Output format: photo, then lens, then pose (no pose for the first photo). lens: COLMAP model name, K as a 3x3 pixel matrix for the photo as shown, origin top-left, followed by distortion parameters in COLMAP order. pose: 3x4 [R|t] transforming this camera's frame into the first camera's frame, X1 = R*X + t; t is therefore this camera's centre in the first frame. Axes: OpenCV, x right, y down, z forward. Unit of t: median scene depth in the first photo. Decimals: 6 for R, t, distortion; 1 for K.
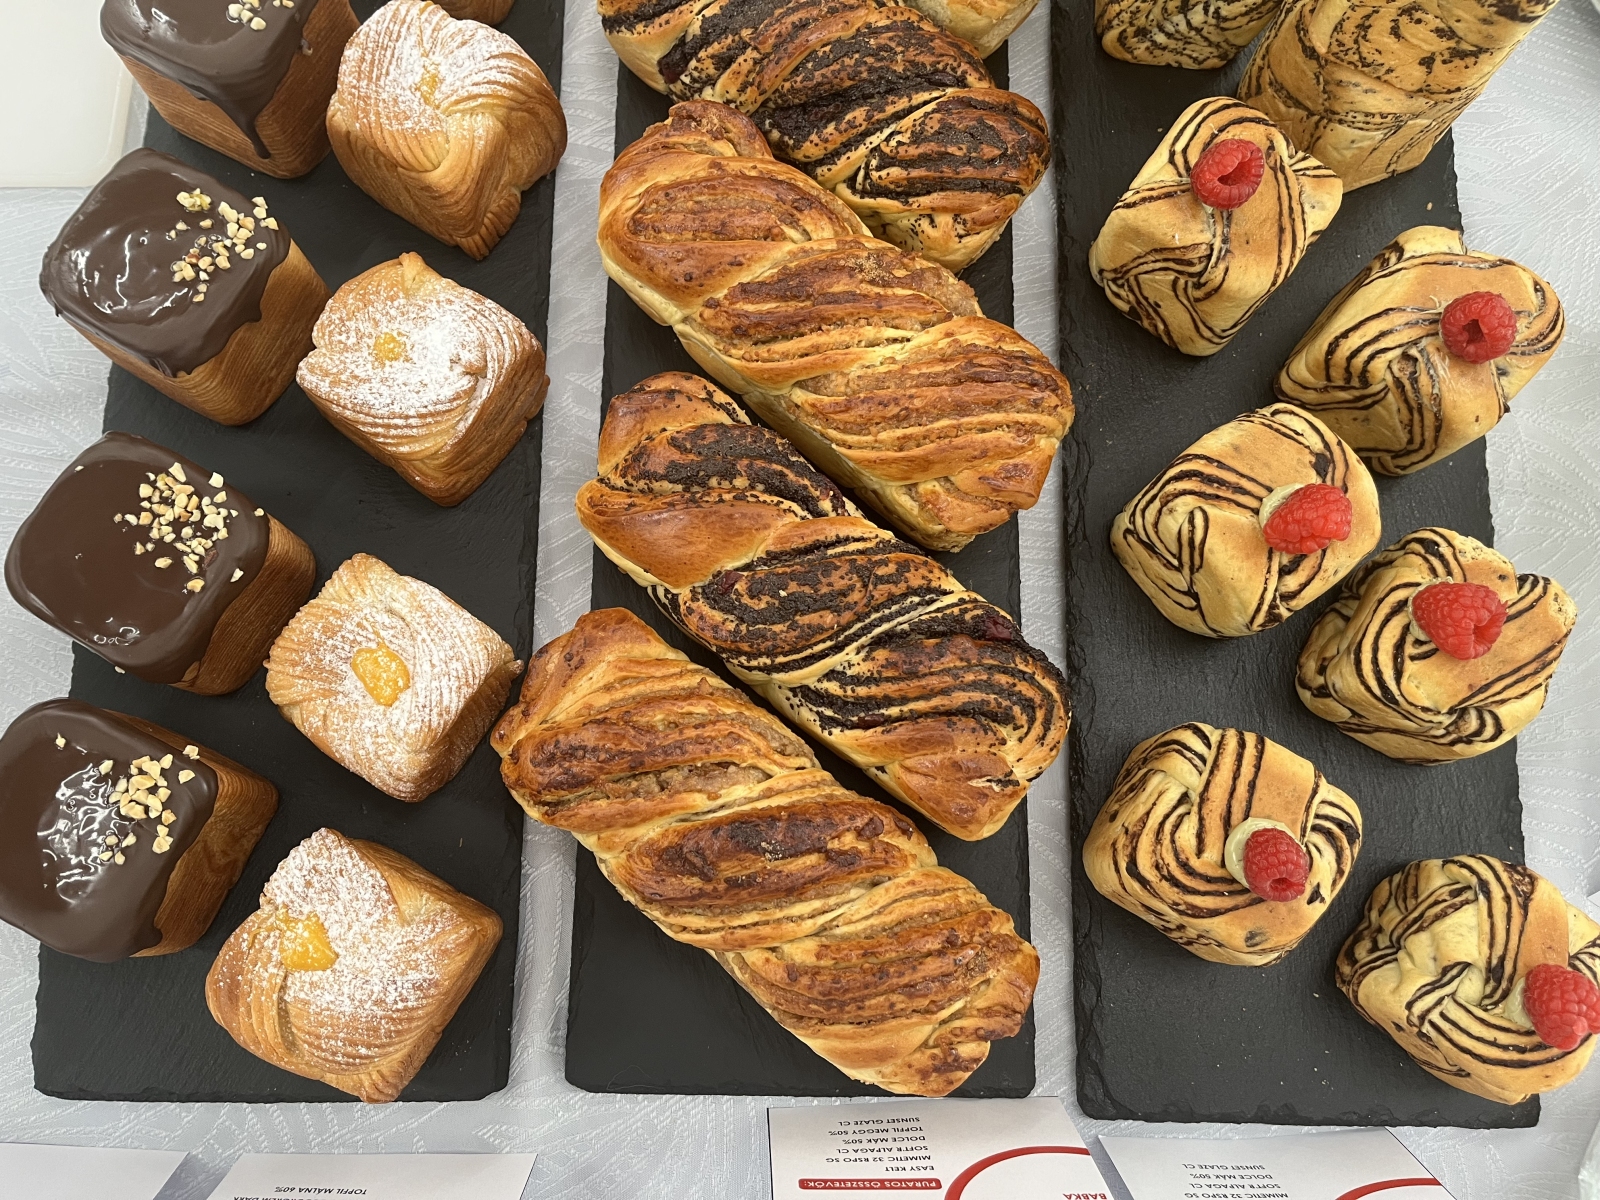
lens RADIAL K [[1253.8, 0, 798.9], [0, 1253.8, 596.9], [0, 0, 1]] dist [0.017823, -0.027094]
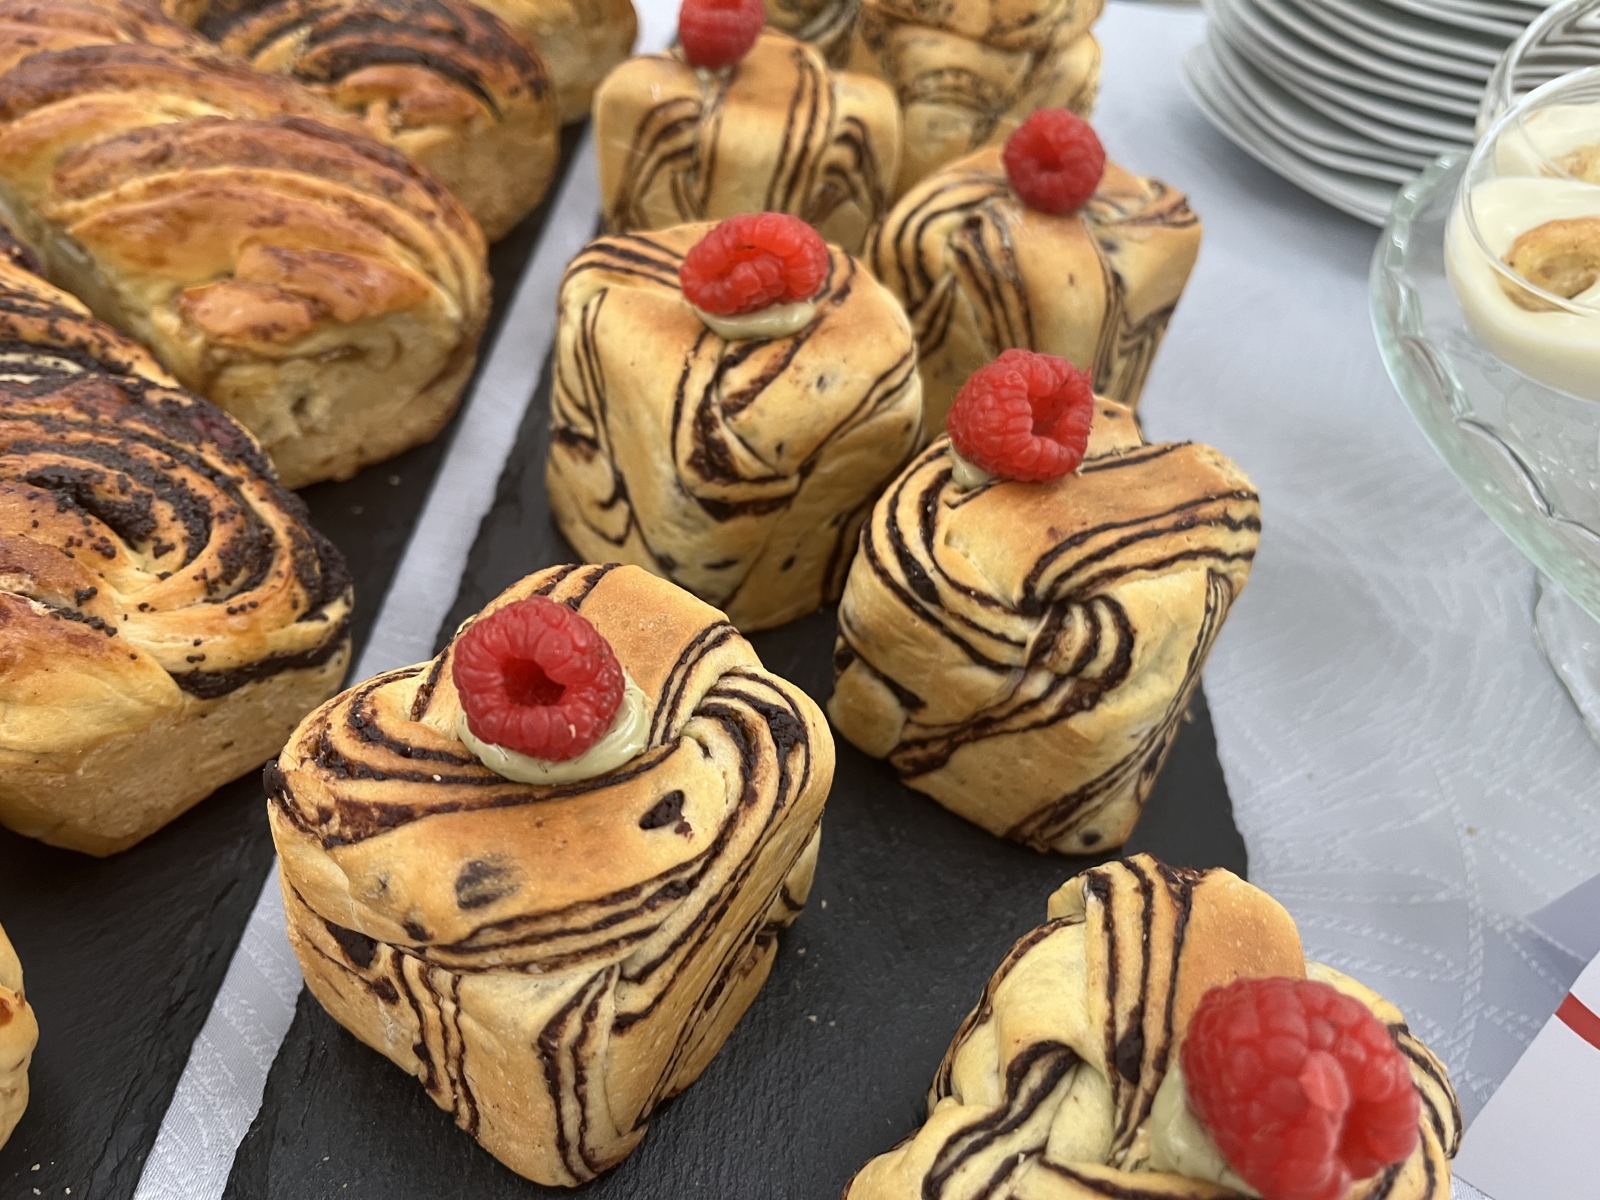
lens RADIAL K [[1253.8, 0, 801.8], [0, 1253.8, 601.0], [0, 0, 1]] dist [0.017823, -0.027094]
pose [[0.996323, 0.082736, 0.022265, 0.417684], [-0.056118, 0.826518, -0.560106, 0.385631], [-0.064744, 0.556797, 0.828122, 0.589186]]
